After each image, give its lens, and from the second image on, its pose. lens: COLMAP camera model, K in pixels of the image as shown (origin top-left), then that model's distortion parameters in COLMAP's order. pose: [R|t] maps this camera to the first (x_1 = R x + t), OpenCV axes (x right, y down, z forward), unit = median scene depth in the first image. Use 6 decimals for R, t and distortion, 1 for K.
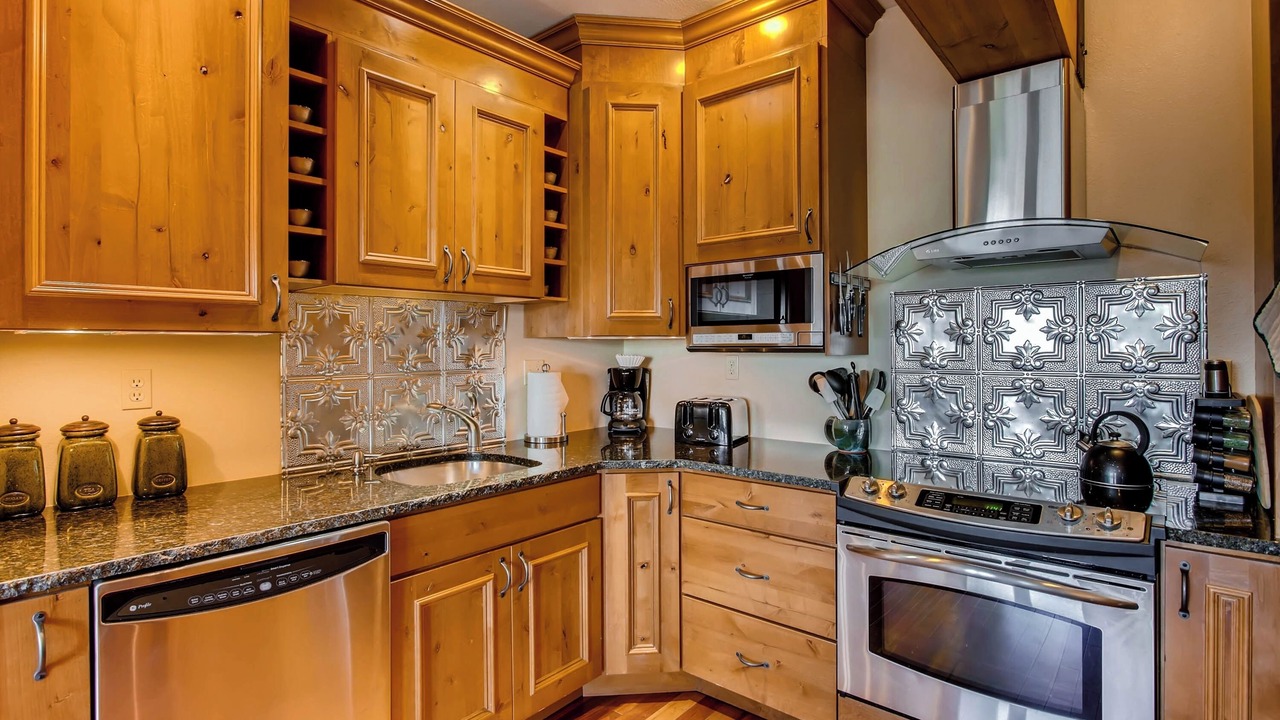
lens RADIAL K [[626.0, 0, 630.3], [0, 626.0, 344.9], [0, 0, 1]] dist [-0.017773, 0.006175]
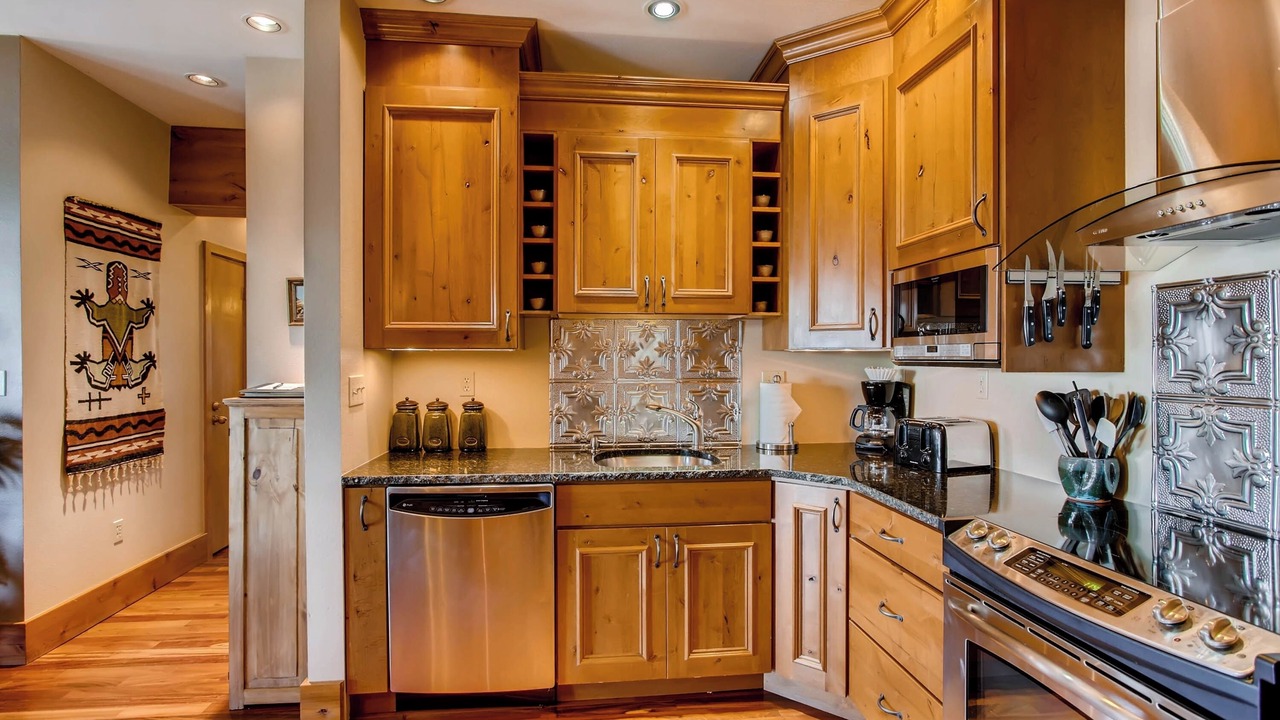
lens RADIAL K [[626.0, 0, 633.8], [0, 626.0, 361.1], [0, 0, 1]] dist [-0.017773, 0.006175]
pose [[0.728062, 0.008429, -0.685460, 0.512946], [-0.001784, 0.999944, 0.010402, -0.004911], [0.685509, -0.006350, 0.728036, 0.084432]]
